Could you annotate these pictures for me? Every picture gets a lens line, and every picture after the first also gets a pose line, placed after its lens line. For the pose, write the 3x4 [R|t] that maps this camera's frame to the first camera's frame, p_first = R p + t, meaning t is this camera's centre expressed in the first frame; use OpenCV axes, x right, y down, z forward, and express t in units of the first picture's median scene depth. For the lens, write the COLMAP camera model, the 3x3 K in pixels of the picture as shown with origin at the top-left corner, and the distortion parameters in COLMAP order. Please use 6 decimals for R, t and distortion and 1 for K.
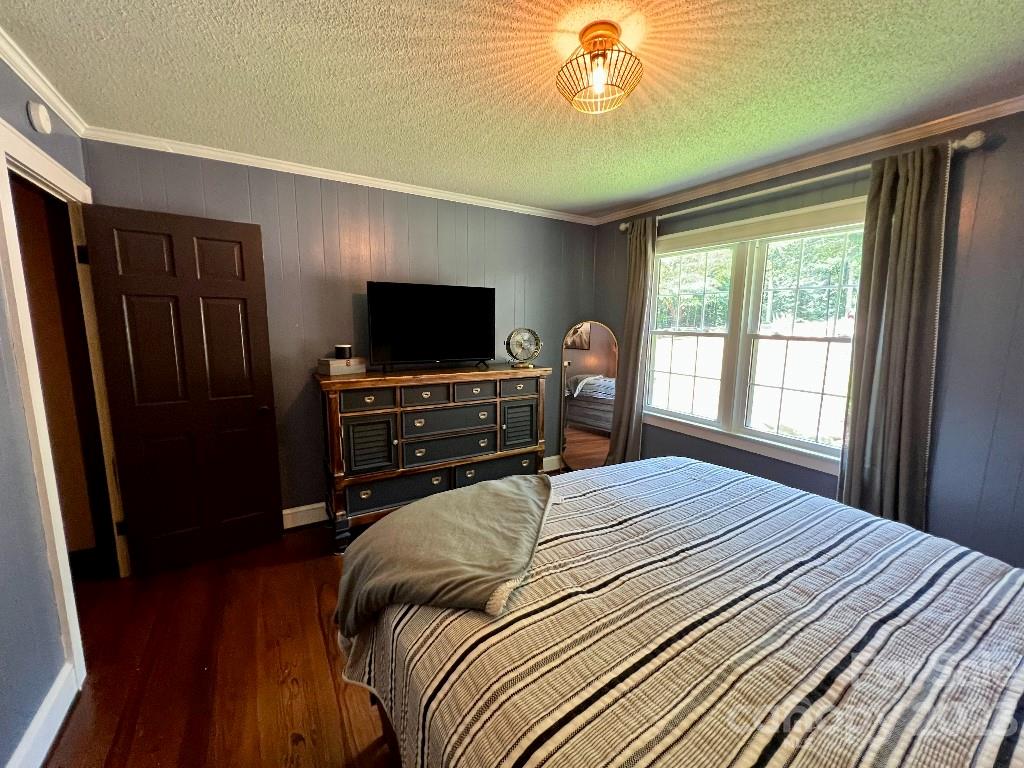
lens RADIAL K [[414.5, 0, 509.9], [0, 414.5, 381.1], [0, 0, 1]] dist [-0.002975, -0.000053]
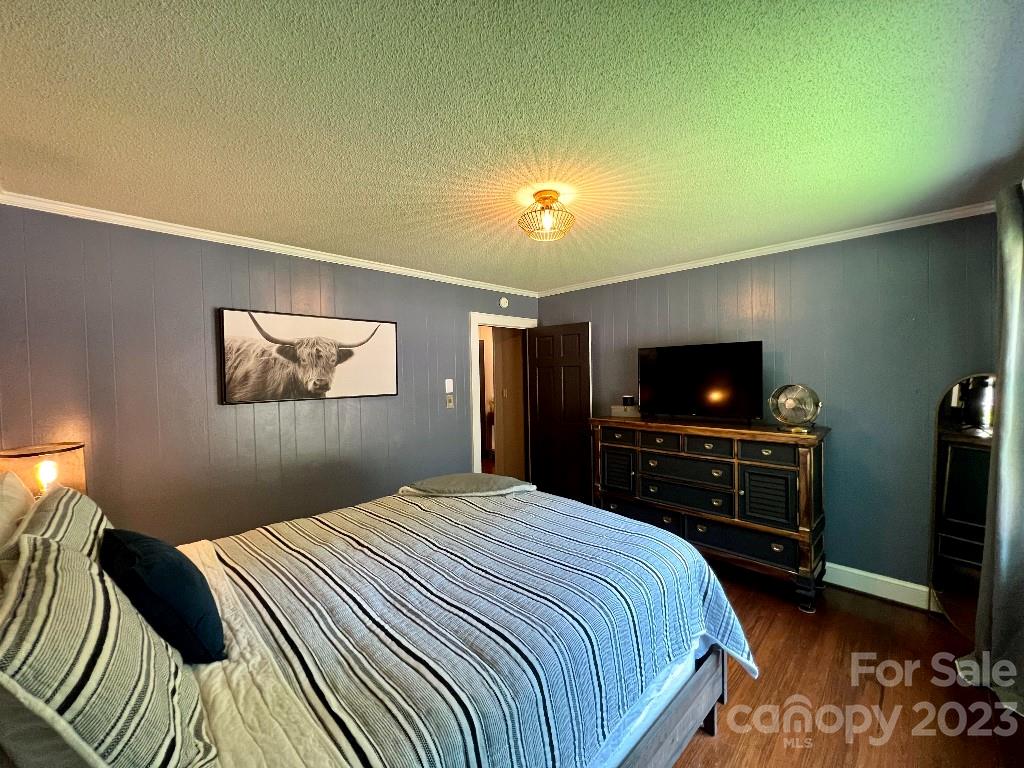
lens RADIAL K [[414.5, 0, 509.9], [0, 414.5, 381.1], [0, 0, 1]] dist [-0.002975, -0.000053]
pose [[0.219679, 0.001791, -0.975571, 0.813815], [-0.119311, 0.992541, -0.025044, -0.052380], [0.968249, 0.121898, 0.218254, 0.301842]]
